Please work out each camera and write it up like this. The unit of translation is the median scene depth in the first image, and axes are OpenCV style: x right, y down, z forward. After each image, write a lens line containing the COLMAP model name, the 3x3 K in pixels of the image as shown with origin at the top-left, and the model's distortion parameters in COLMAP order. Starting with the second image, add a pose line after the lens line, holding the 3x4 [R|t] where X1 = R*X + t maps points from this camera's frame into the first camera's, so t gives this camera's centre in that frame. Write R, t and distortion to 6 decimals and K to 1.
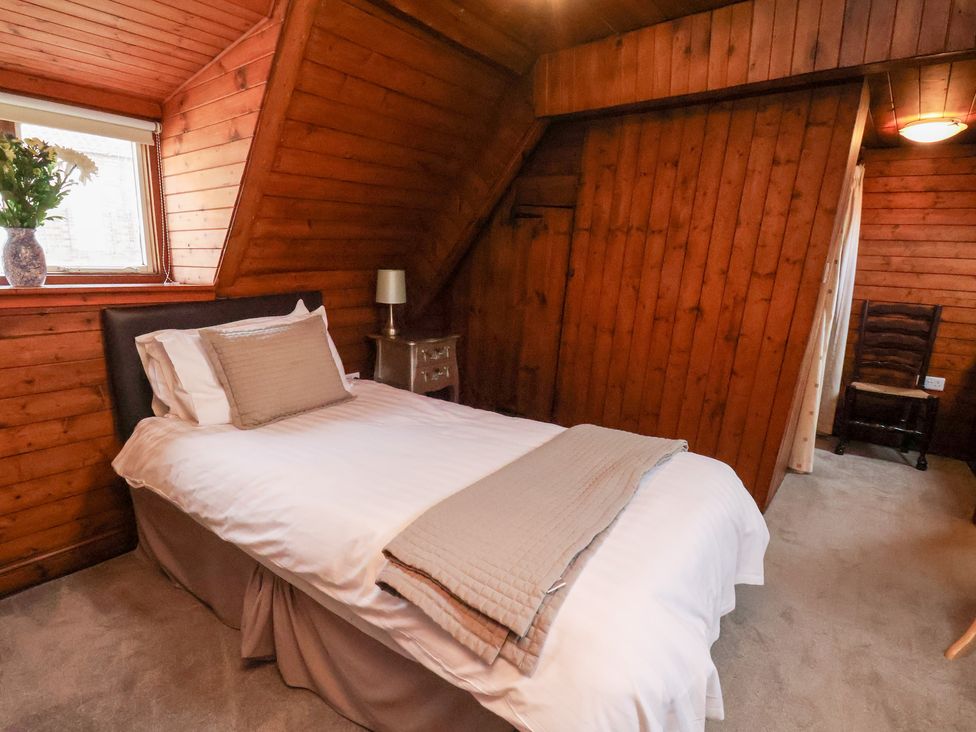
lens RADIAL K [[517.3, 0, 488.0], [0, 517.3, 366.0], [0, 0, 1]] dist [-0.006055, -0.002413]
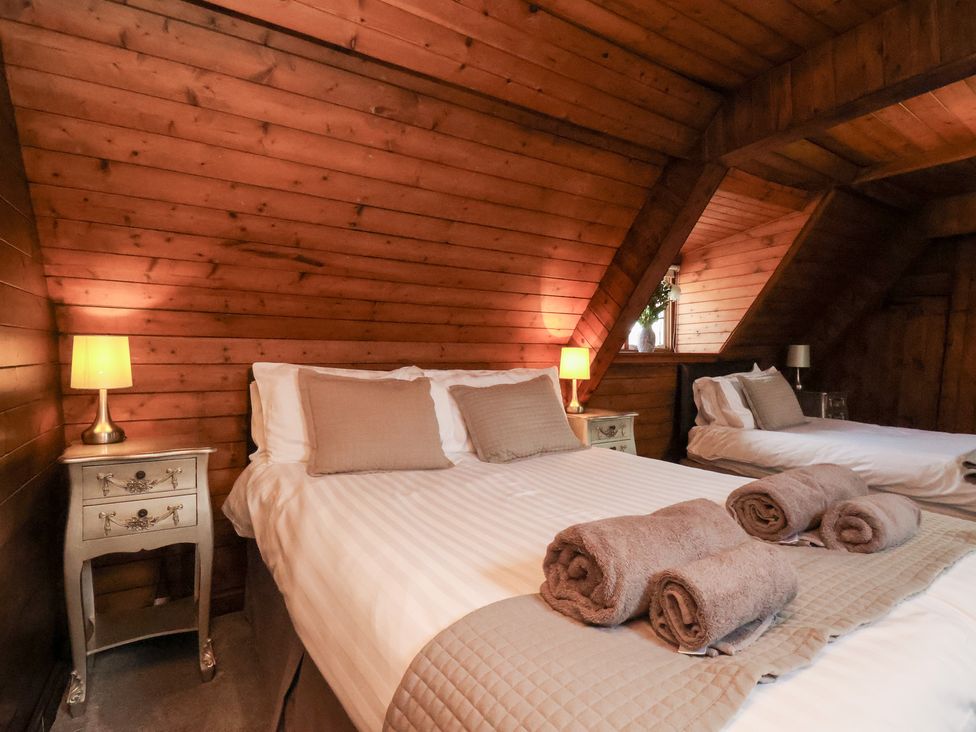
lens RADIAL K [[517.3, 0, 488.0], [0, 517.3, 366.0], [0, 0, 1]] dist [-0.006055, -0.002413]
pose [[0.933408, -0.023005, -0.358079, -0.490879], [-0.044871, 0.982625, -0.180096, 0.174910], [0.356000, 0.184170, 0.916158, -0.639454]]
